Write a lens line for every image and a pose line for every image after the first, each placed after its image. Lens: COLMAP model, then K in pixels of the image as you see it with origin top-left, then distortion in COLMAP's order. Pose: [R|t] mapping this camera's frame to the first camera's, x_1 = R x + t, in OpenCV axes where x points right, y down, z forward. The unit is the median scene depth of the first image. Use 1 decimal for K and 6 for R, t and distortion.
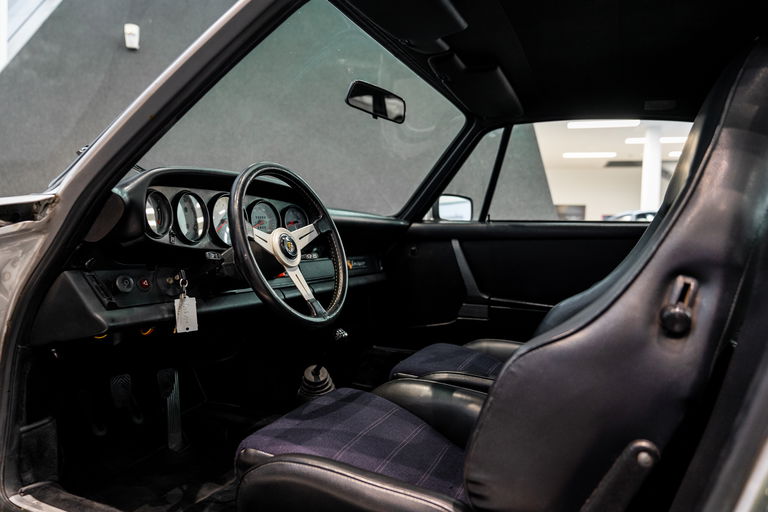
lens RADIAL K [[517.7, 0, 384.0], [0, 517.7, 256.0], [0, 0, 1]] dist [-0.017842, 0.001566]
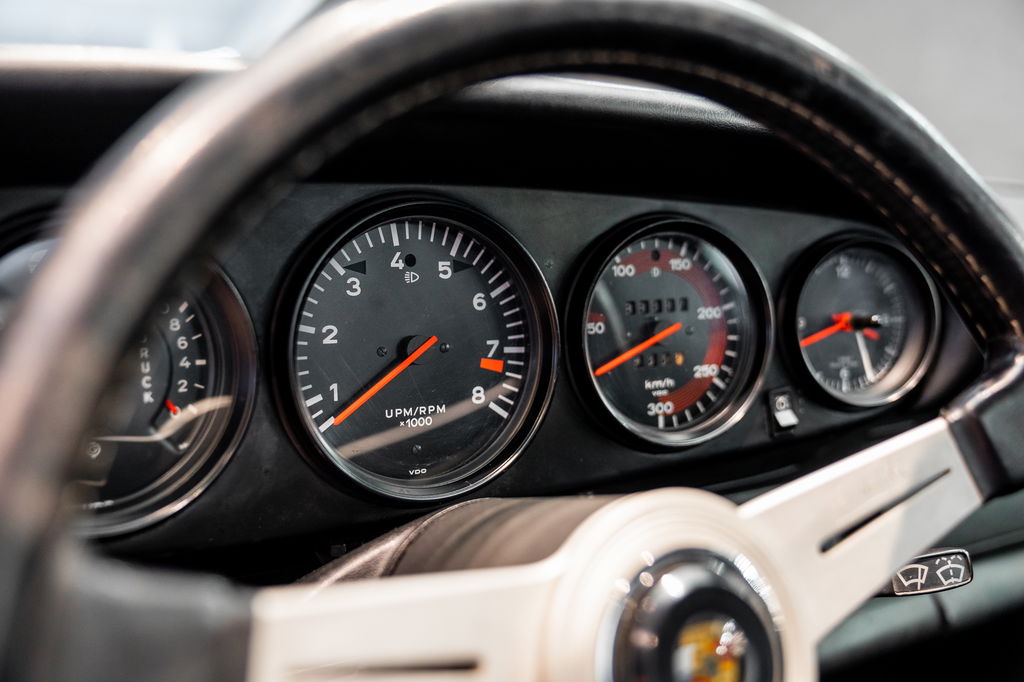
lens RADIAL K [[940.1, 0, 512.0], [0, 940.1, 341.0], [0, 0, 1]] dist [-0.000629, 0.000070]
pose [[0.817189, 0.099730, -0.567675, -0.086747], [-0.035857, 0.991805, 0.122624, -0.103491], [0.575253, -0.079852, 0.814069, 0.694119]]
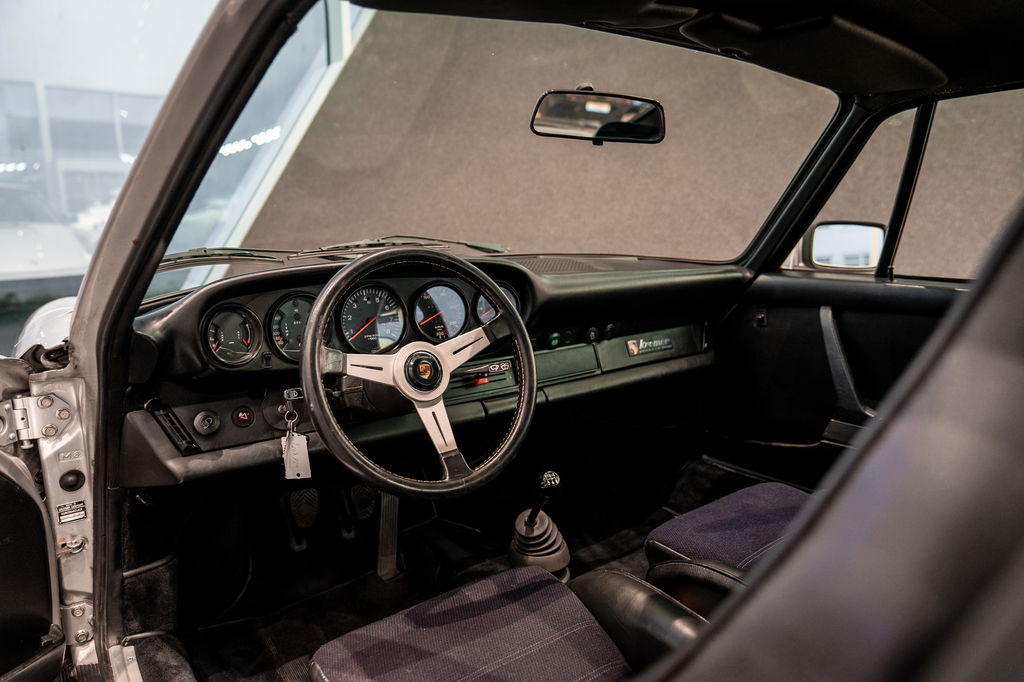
lens RADIAL K [[690.2, 0, 512.0], [0, 690.2, 341.0], [0, 0, 1]] dist [-0.017842, 0.001566]
pose [[0.873556, 0.056735, -0.483405, 0.308472], [0.010411, 0.990778, 0.135097, -0.154797], [0.486612, -0.123047, 0.864909, 0.235991]]
